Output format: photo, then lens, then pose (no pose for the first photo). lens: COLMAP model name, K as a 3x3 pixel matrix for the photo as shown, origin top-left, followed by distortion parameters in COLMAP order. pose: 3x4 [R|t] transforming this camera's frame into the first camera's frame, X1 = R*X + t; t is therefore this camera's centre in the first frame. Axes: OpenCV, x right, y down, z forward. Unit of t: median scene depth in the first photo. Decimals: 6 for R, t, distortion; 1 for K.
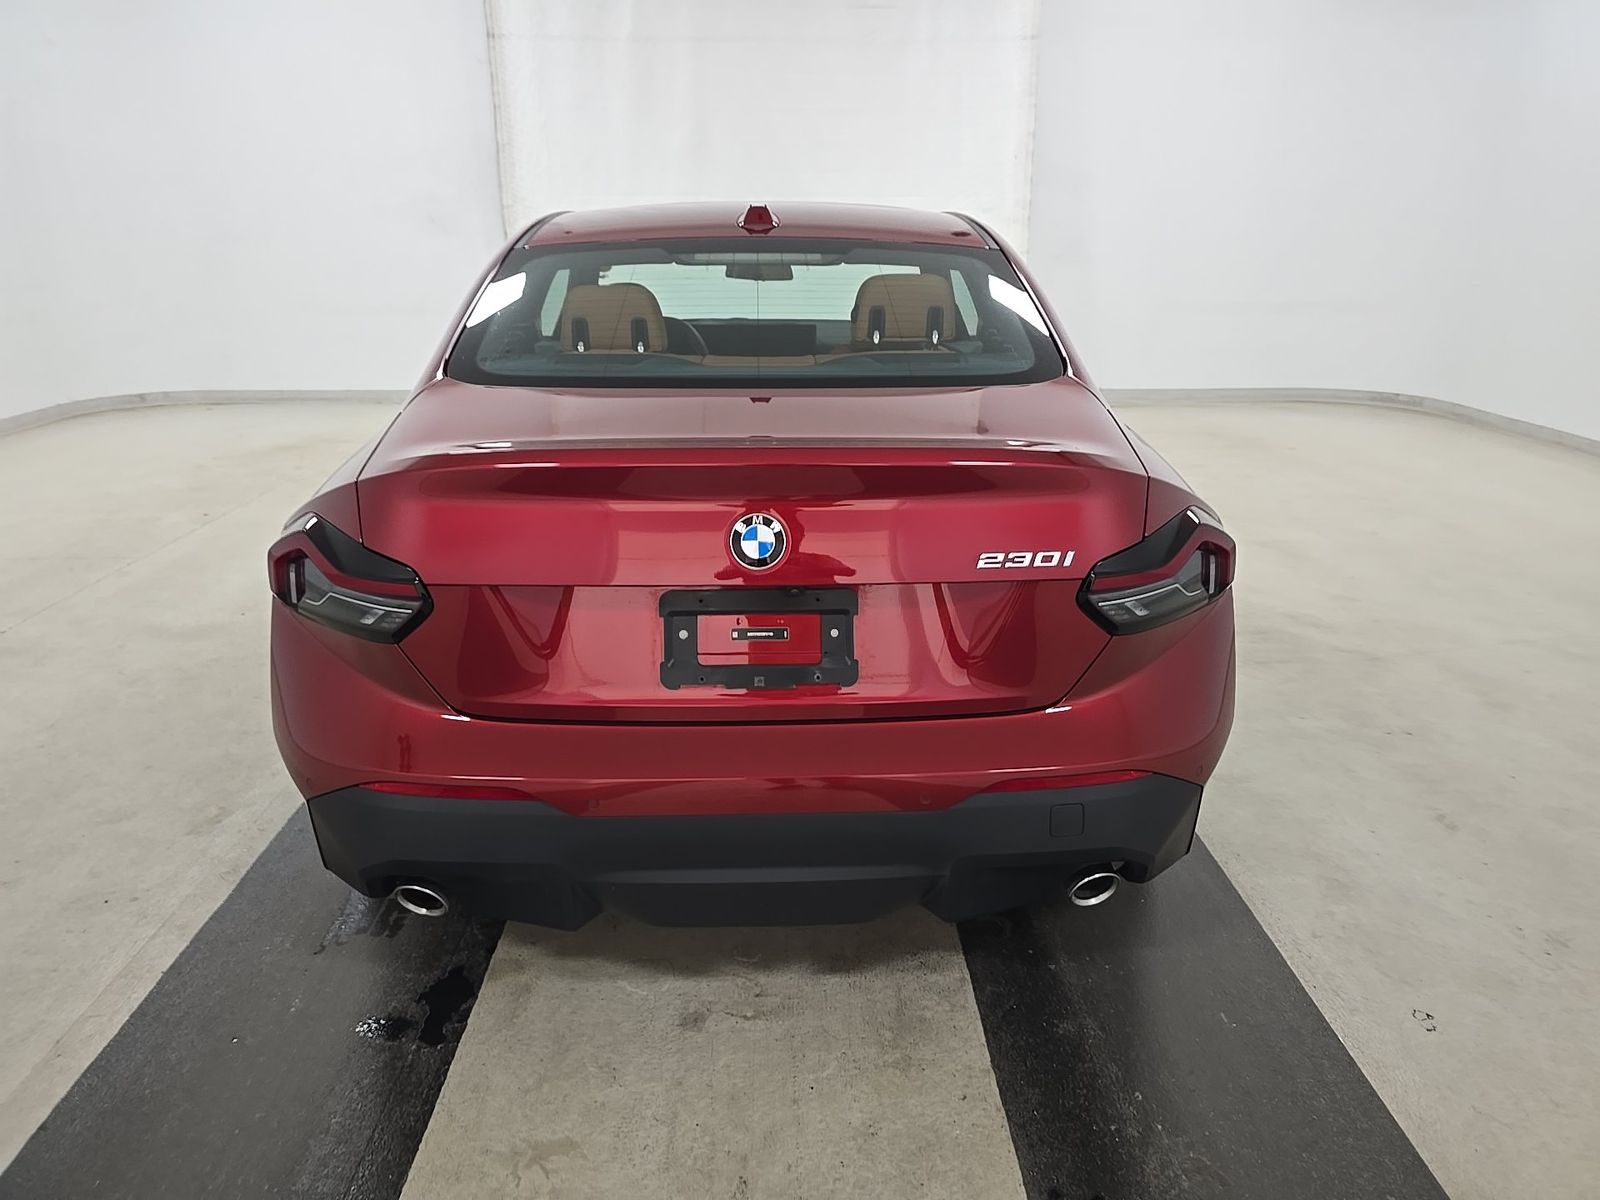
lens RADIAL K [[1084.1, 0, 804.3], [0, 1084.1, 598.5], [0, 0, 1]] dist [0.012213, -0.012725]
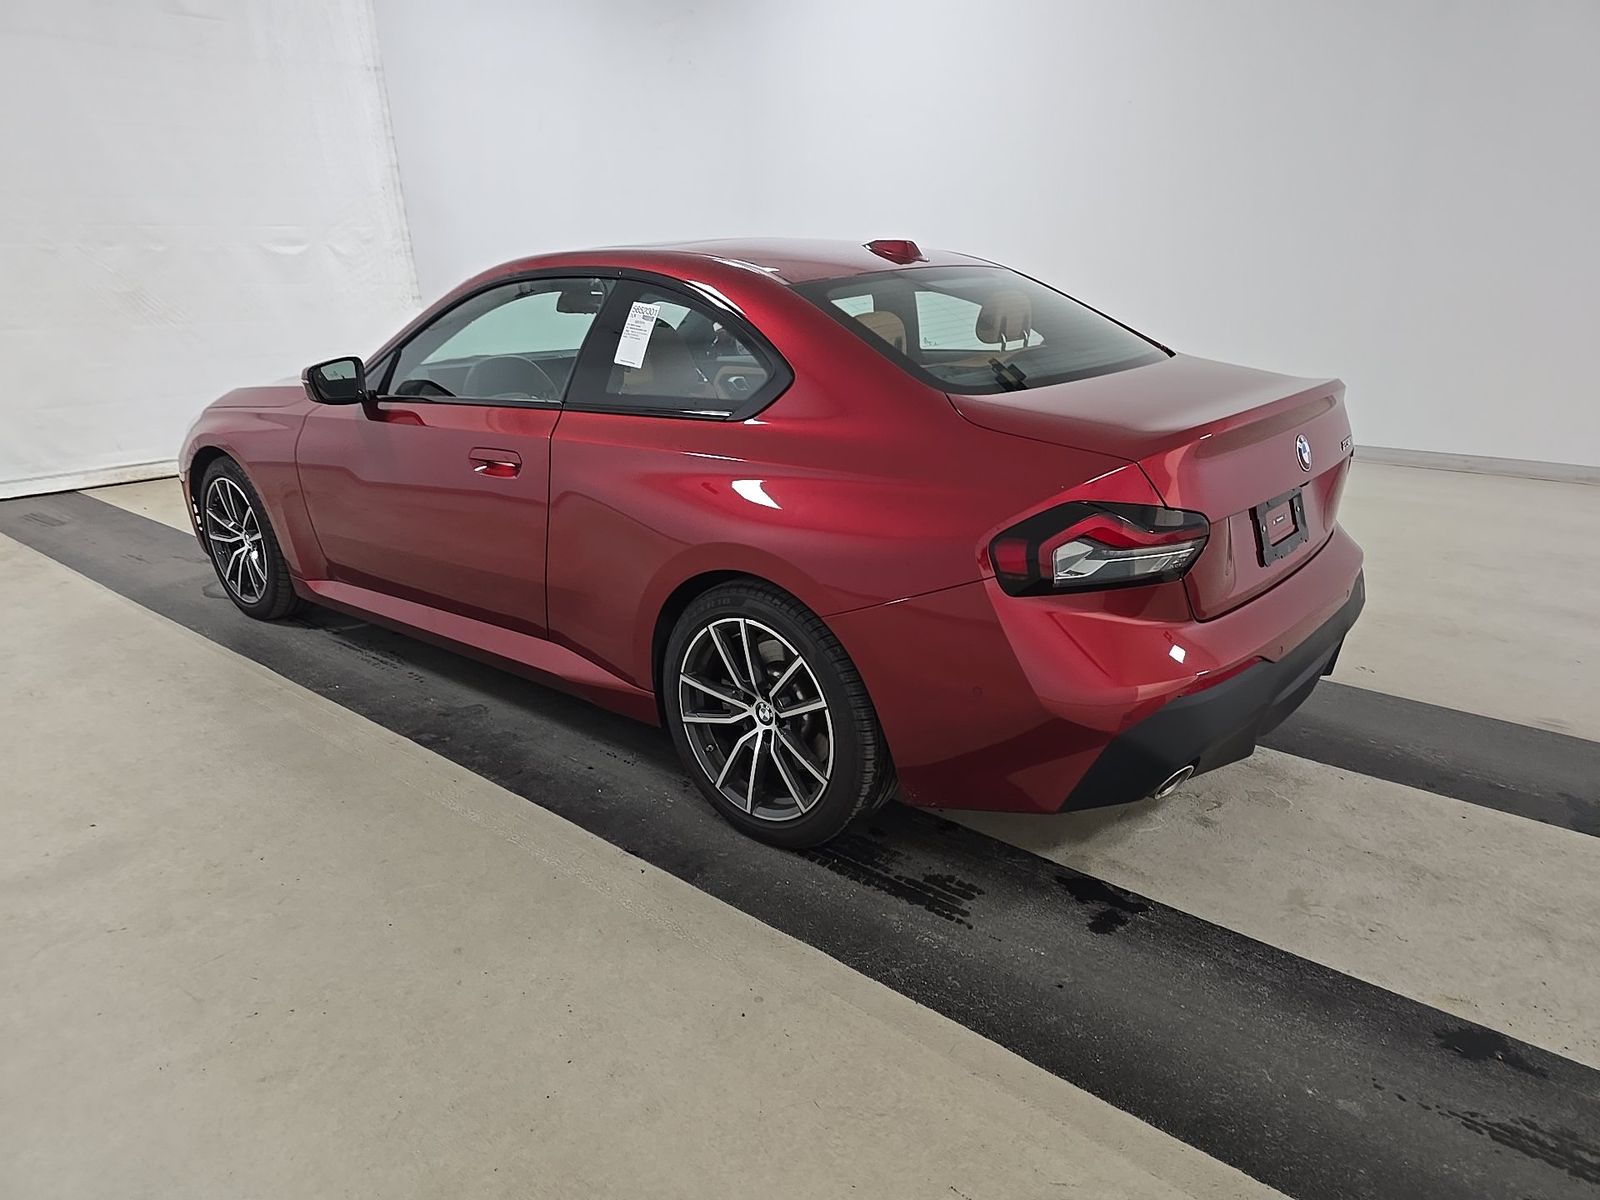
lens RADIAL K [[1084.1, 0, 801.1], [0, 1084.1, 604.8], [0, 0, 1]] dist [0.012213, -0.012725]
pose [[0.670760, -0.241718, 0.701180, -1.330637], [0.256108, 0.962735, 0.086886, -0.126360], [-0.696053, 0.121298, 0.707670, 0.342053]]
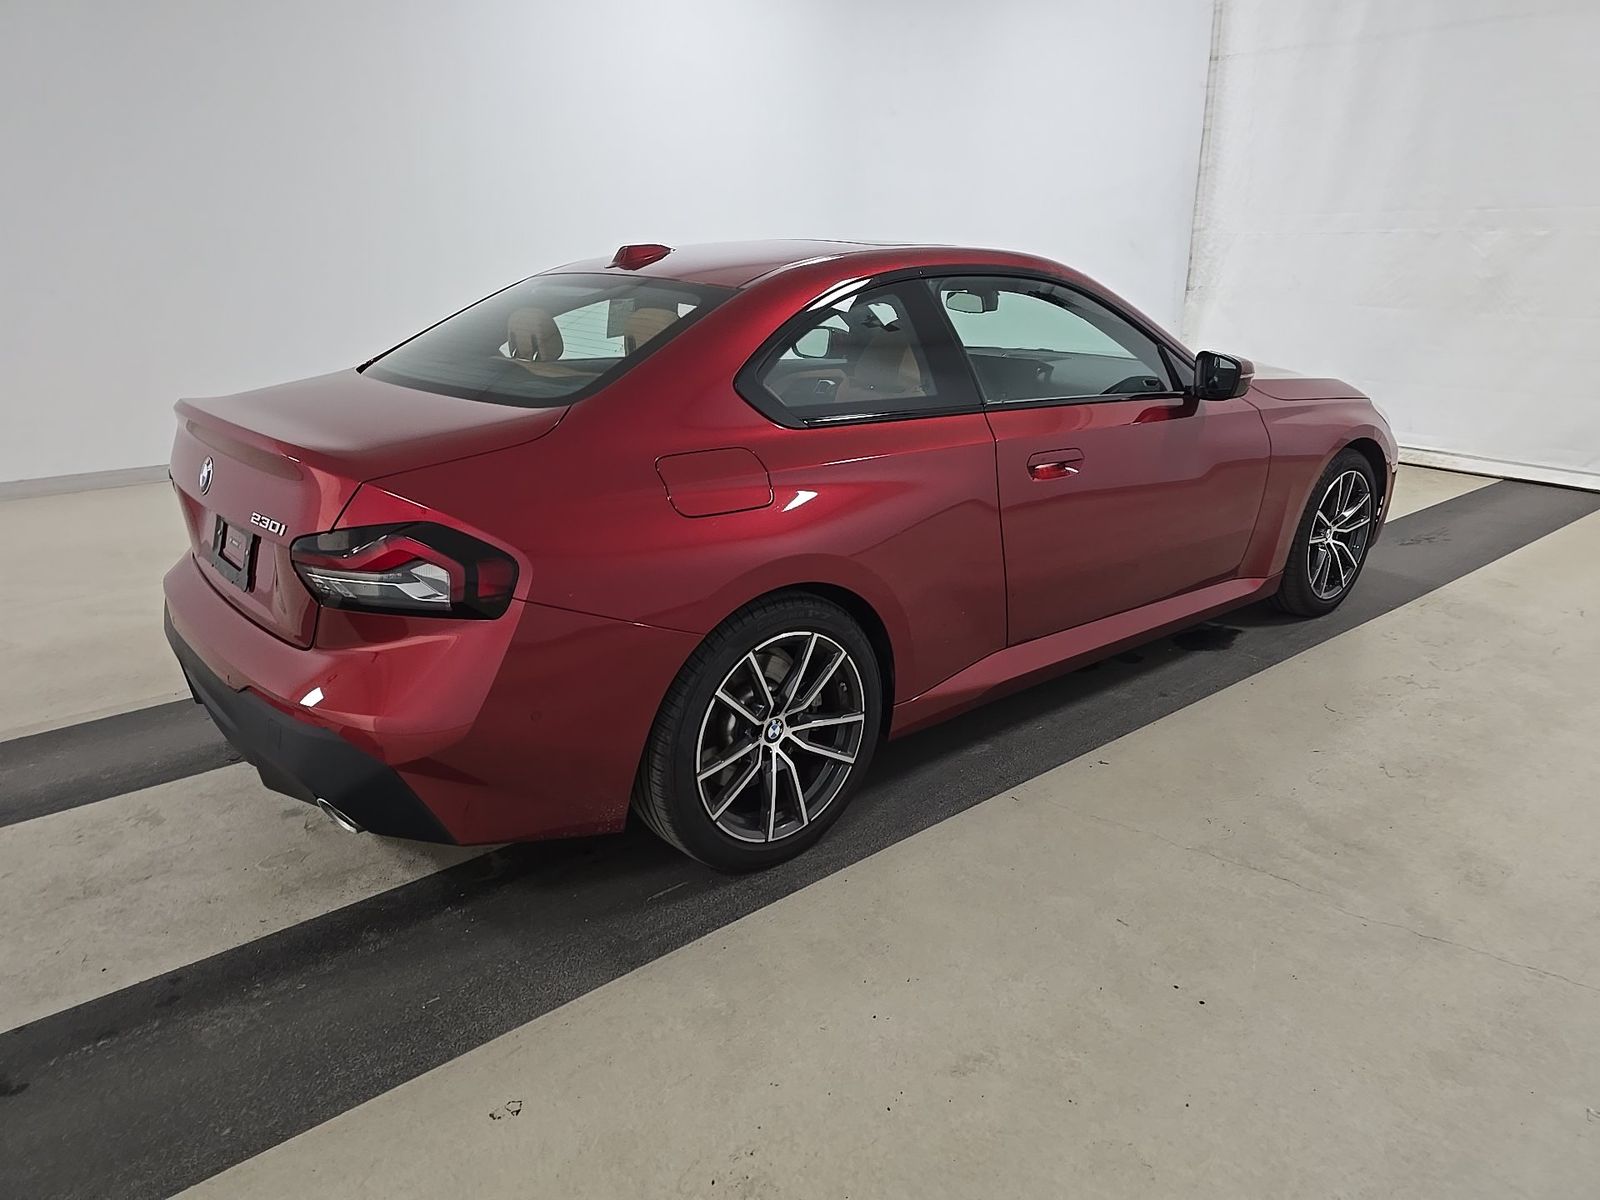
lens RADIAL K [[1084.1, 0, 797.8], [0, 1084.1, 597.1], [0, 0, 1]] dist [0.012213, -0.012725]
pose [[0.620930, 0.233745, -0.748204, 1.305674], [-0.246338, 0.964335, 0.096831, -0.188190], [0.744153, 0.124186, 0.656365, 0.511814]]
